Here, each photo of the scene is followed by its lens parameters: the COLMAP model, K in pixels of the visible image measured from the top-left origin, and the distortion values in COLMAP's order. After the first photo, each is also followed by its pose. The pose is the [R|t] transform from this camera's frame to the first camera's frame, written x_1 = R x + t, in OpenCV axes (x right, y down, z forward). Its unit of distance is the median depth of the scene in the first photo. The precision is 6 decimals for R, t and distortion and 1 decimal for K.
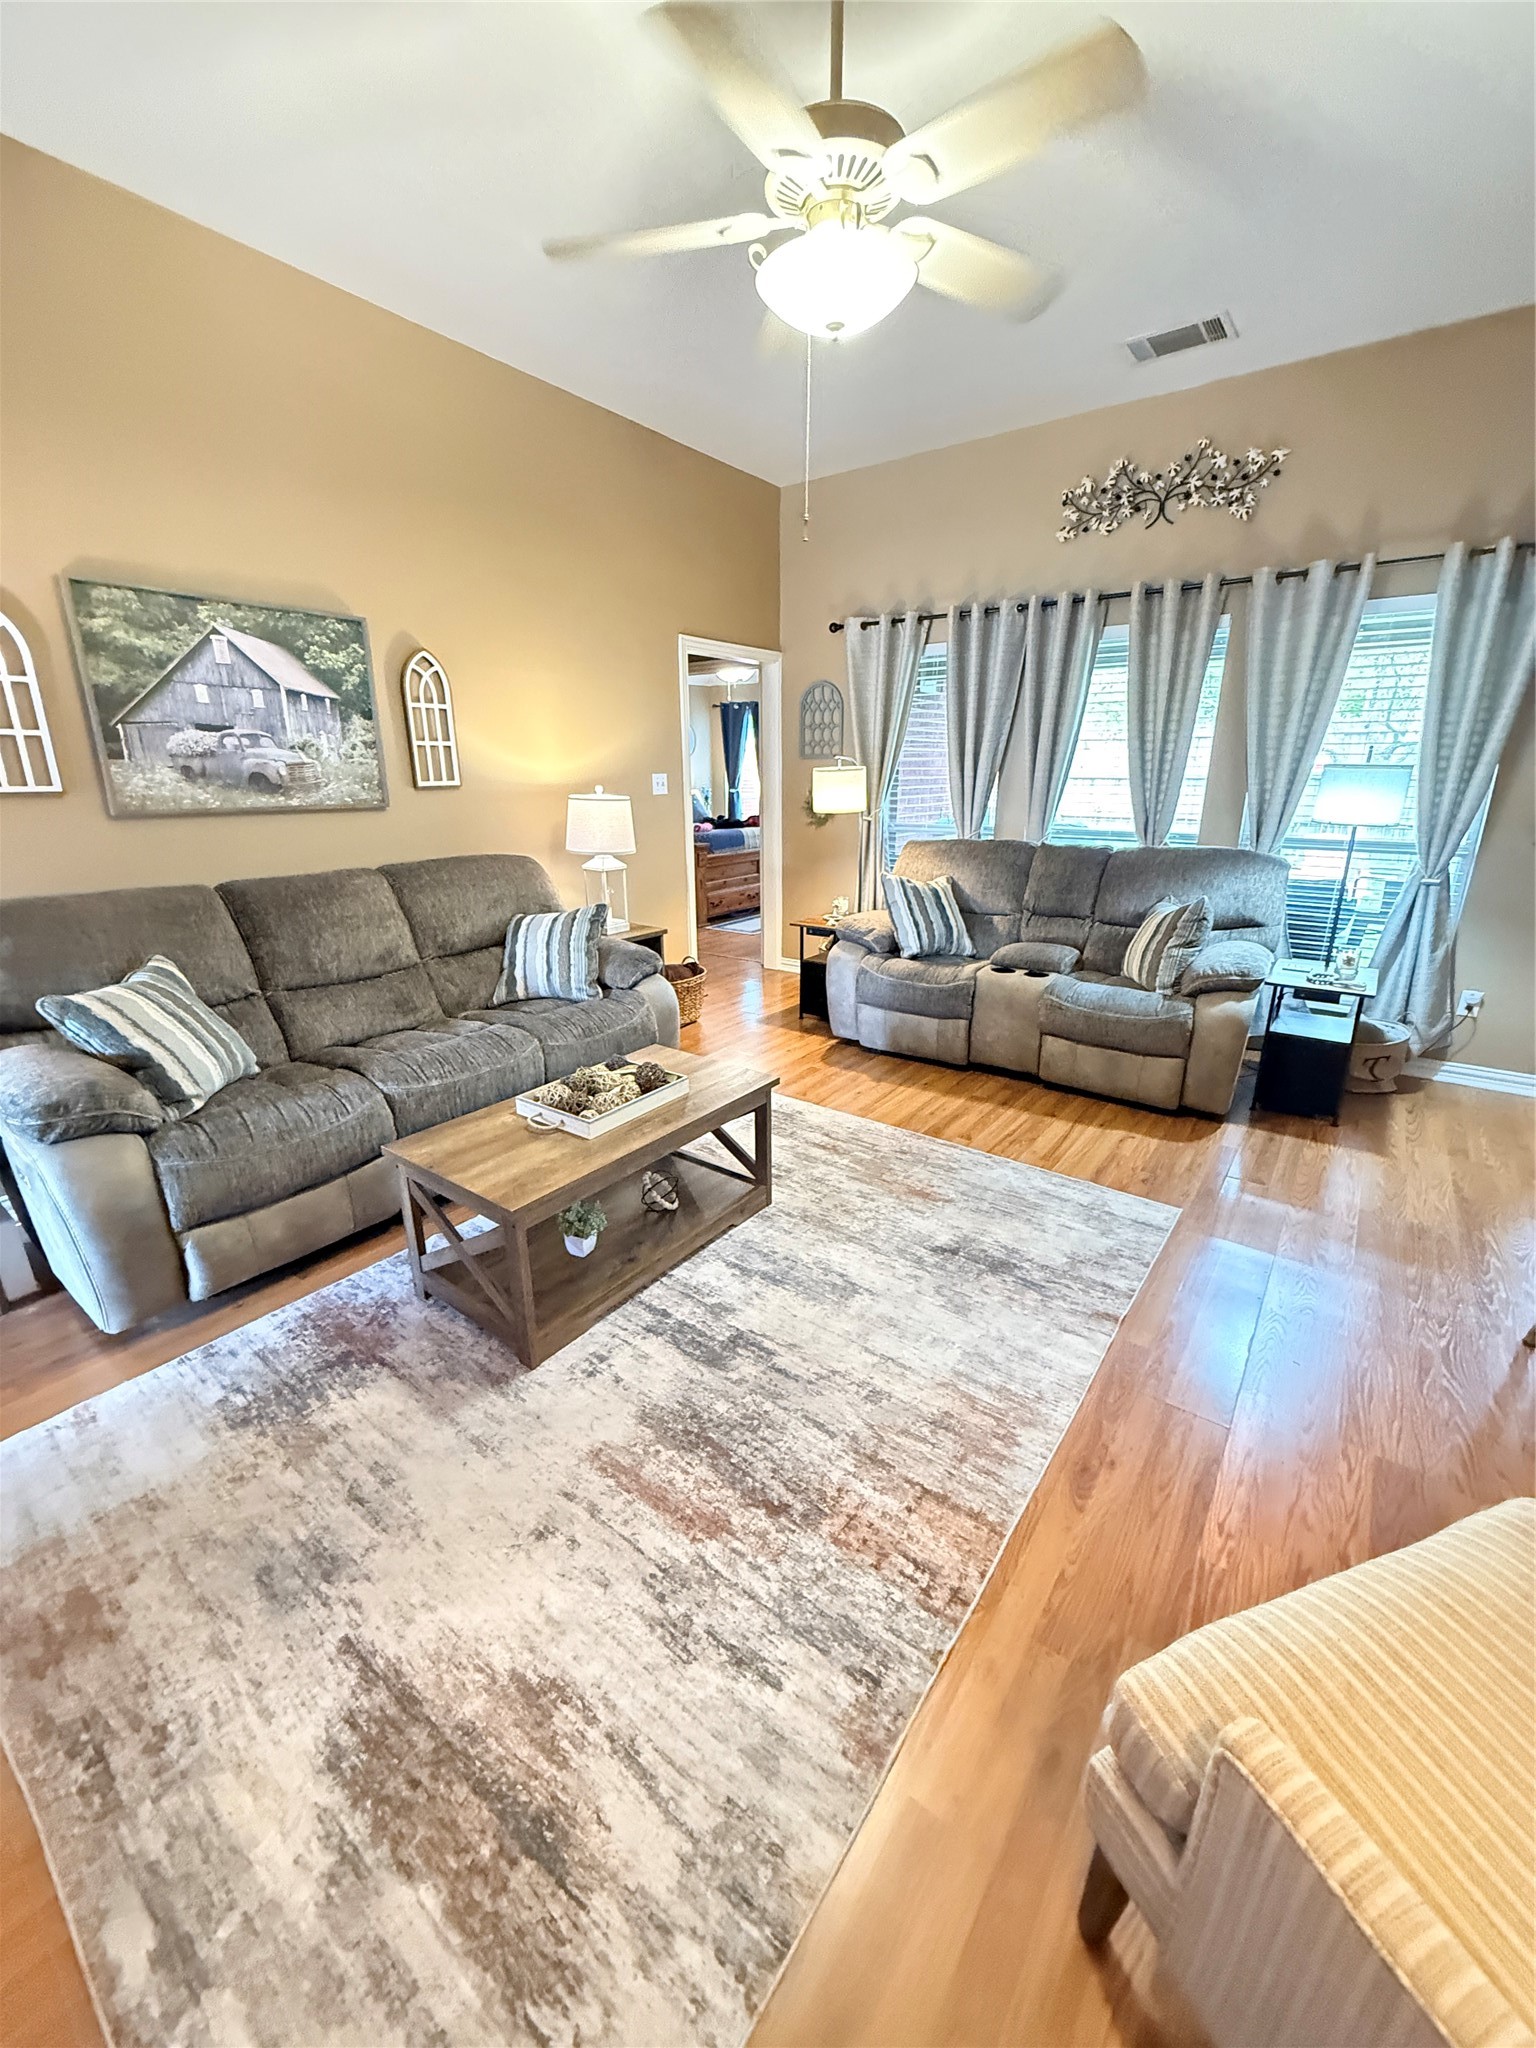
lens RADIAL K [[814.2, 0, 770.8], [0, 814.2, 1019.7], [0, 0, 1]] dist [0.002915, 0.000170]
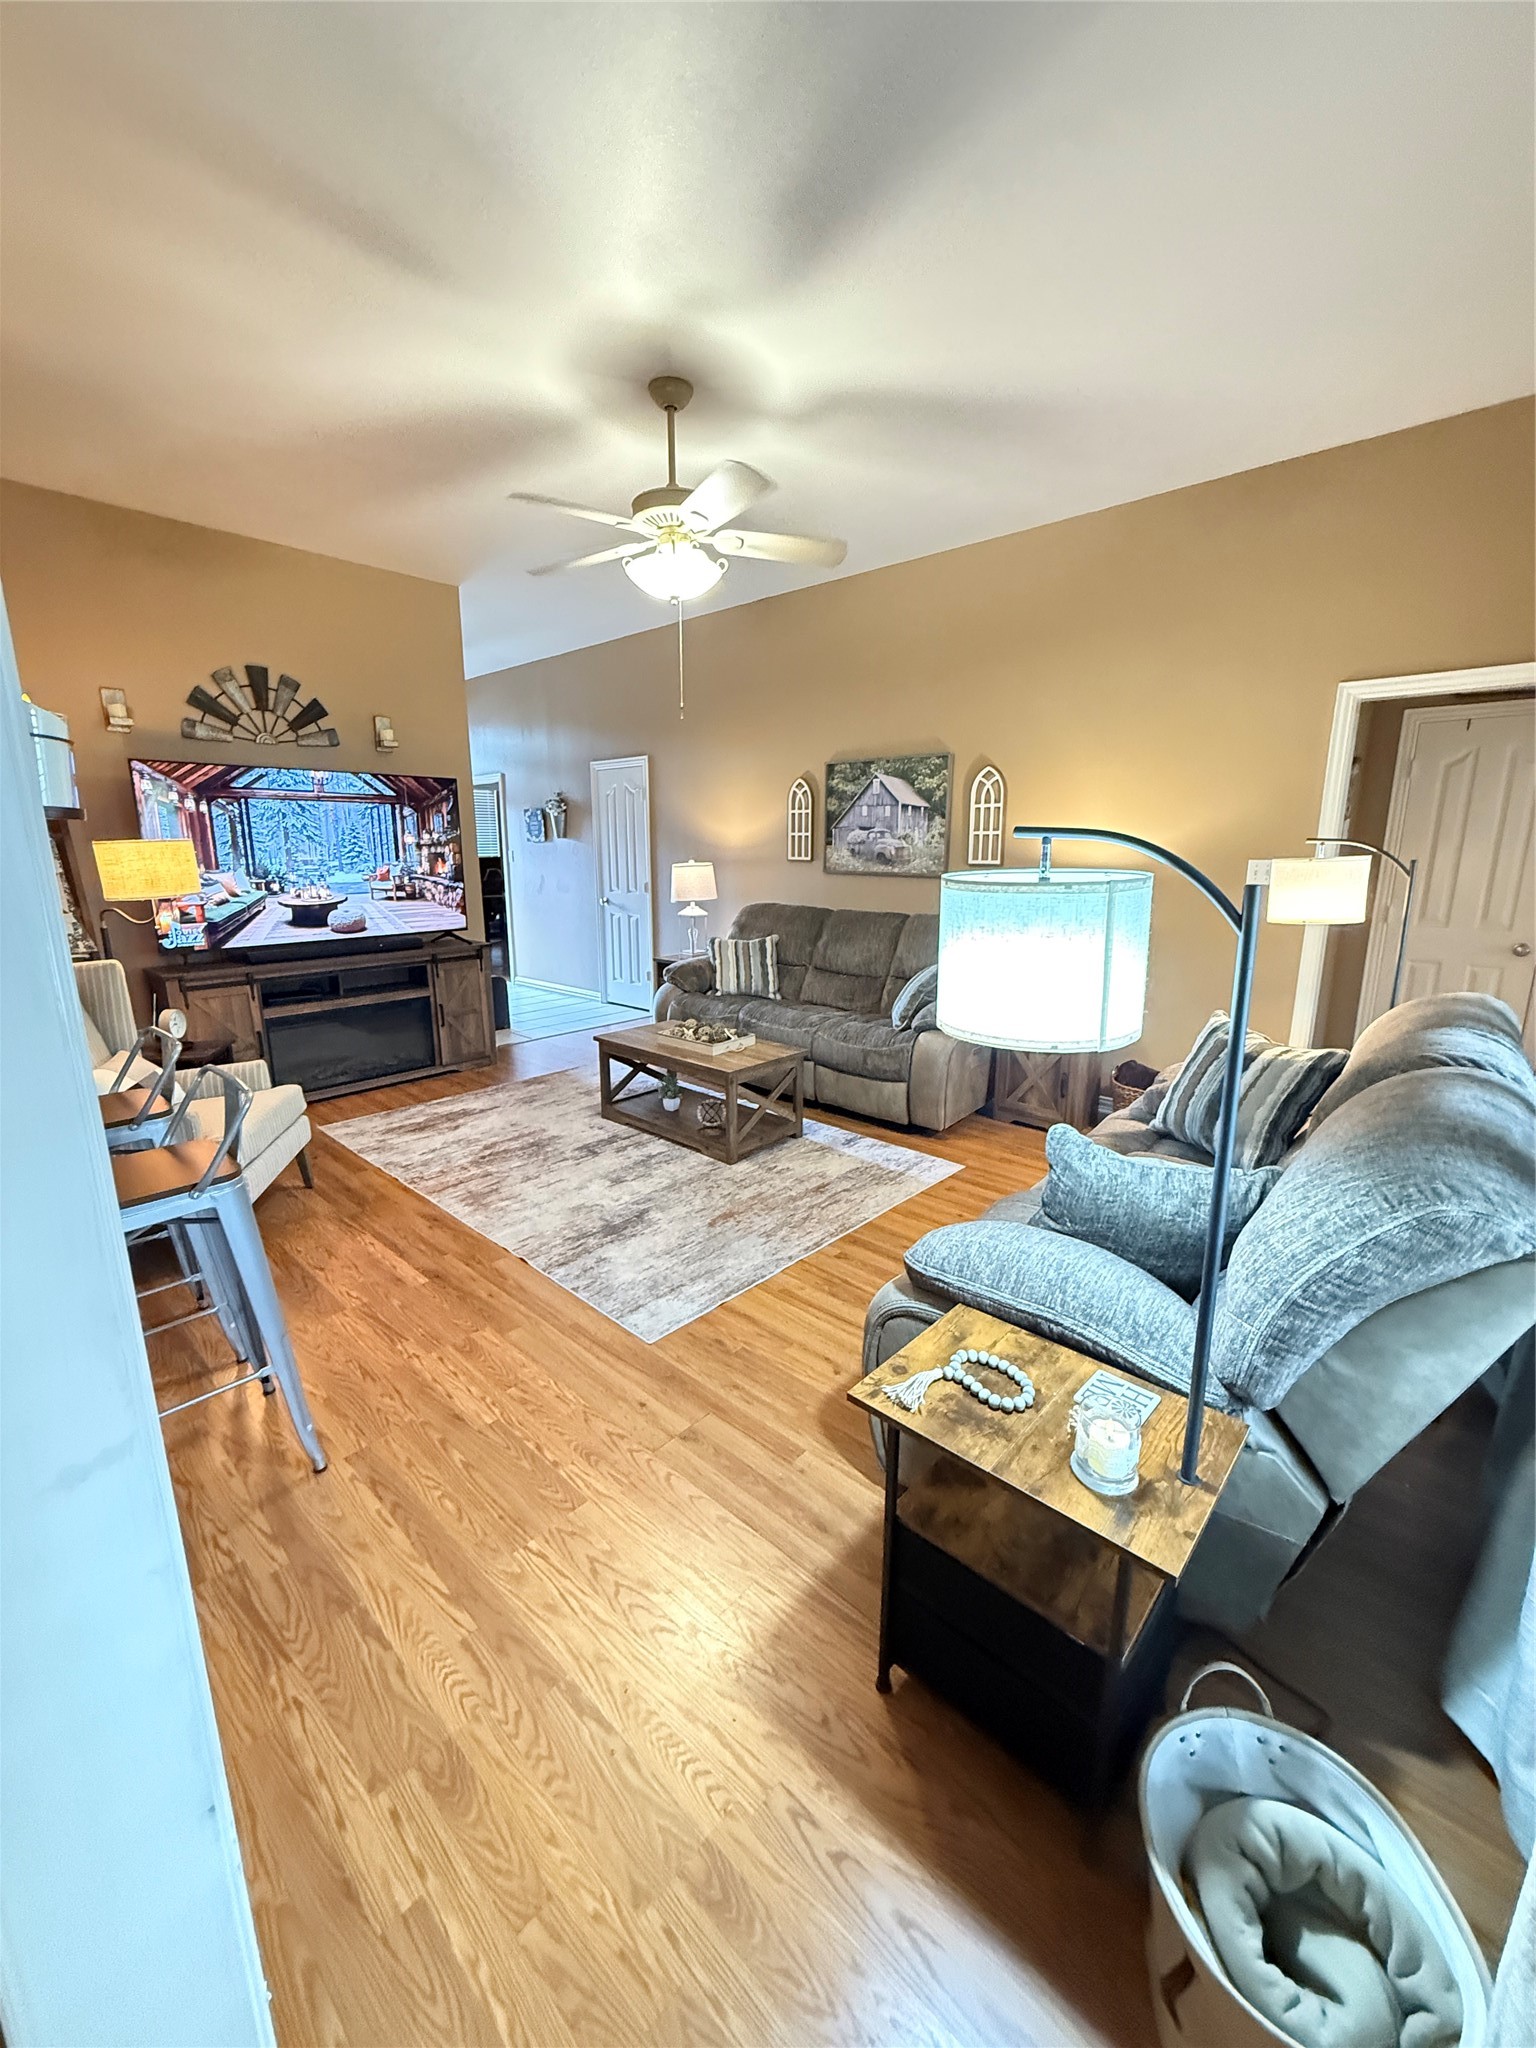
lens RADIAL K [[814.2, 0, 766.0], [0, 814.2, 1019.0], [0, 0, 1]] dist [0.002915, 0.000170]
pose [[-0.108735, 0.213351, -0.970906, 1.187451], [-0.293153, 0.926379, 0.236398, -0.320327], [0.949862, 0.310329, -0.038185, 0.966391]]
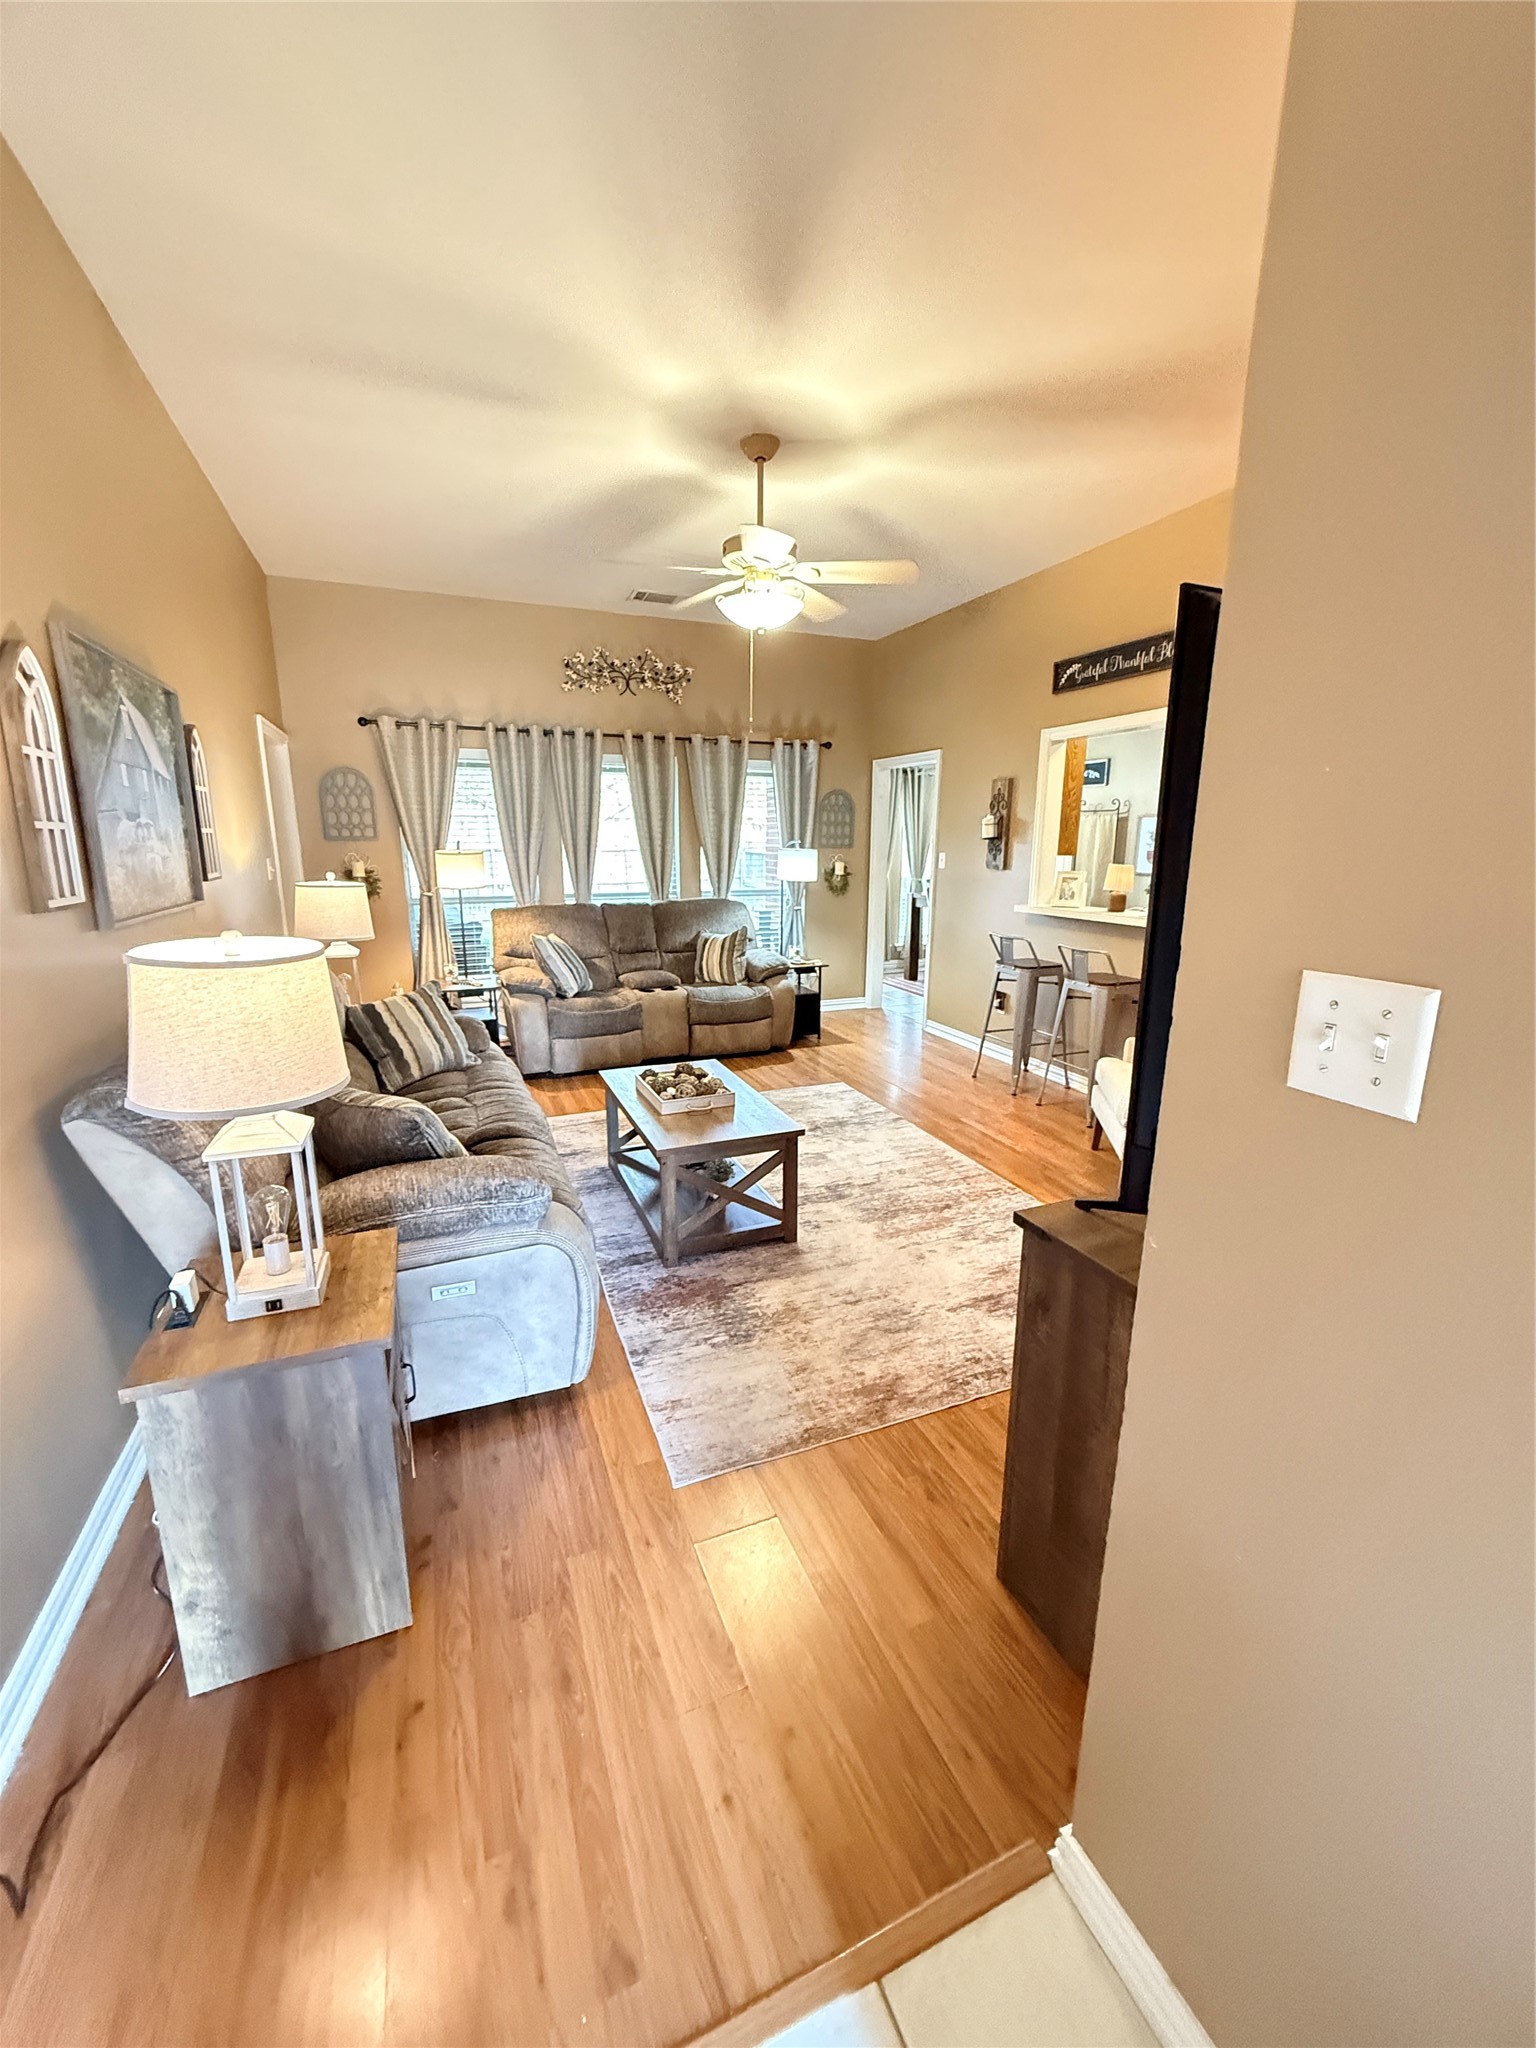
lens RADIAL K [[814.2, 0, 772.6], [0, 814.2, 1017.1], [0, 0, 1]] dist [0.002915, 0.000170]
pose [[0.510481, -0.181750, 0.840462, -1.043483], [0.250300, 0.966490, 0.056976, -0.055563], [-0.822653, 0.181283, 0.538867, 0.086392]]
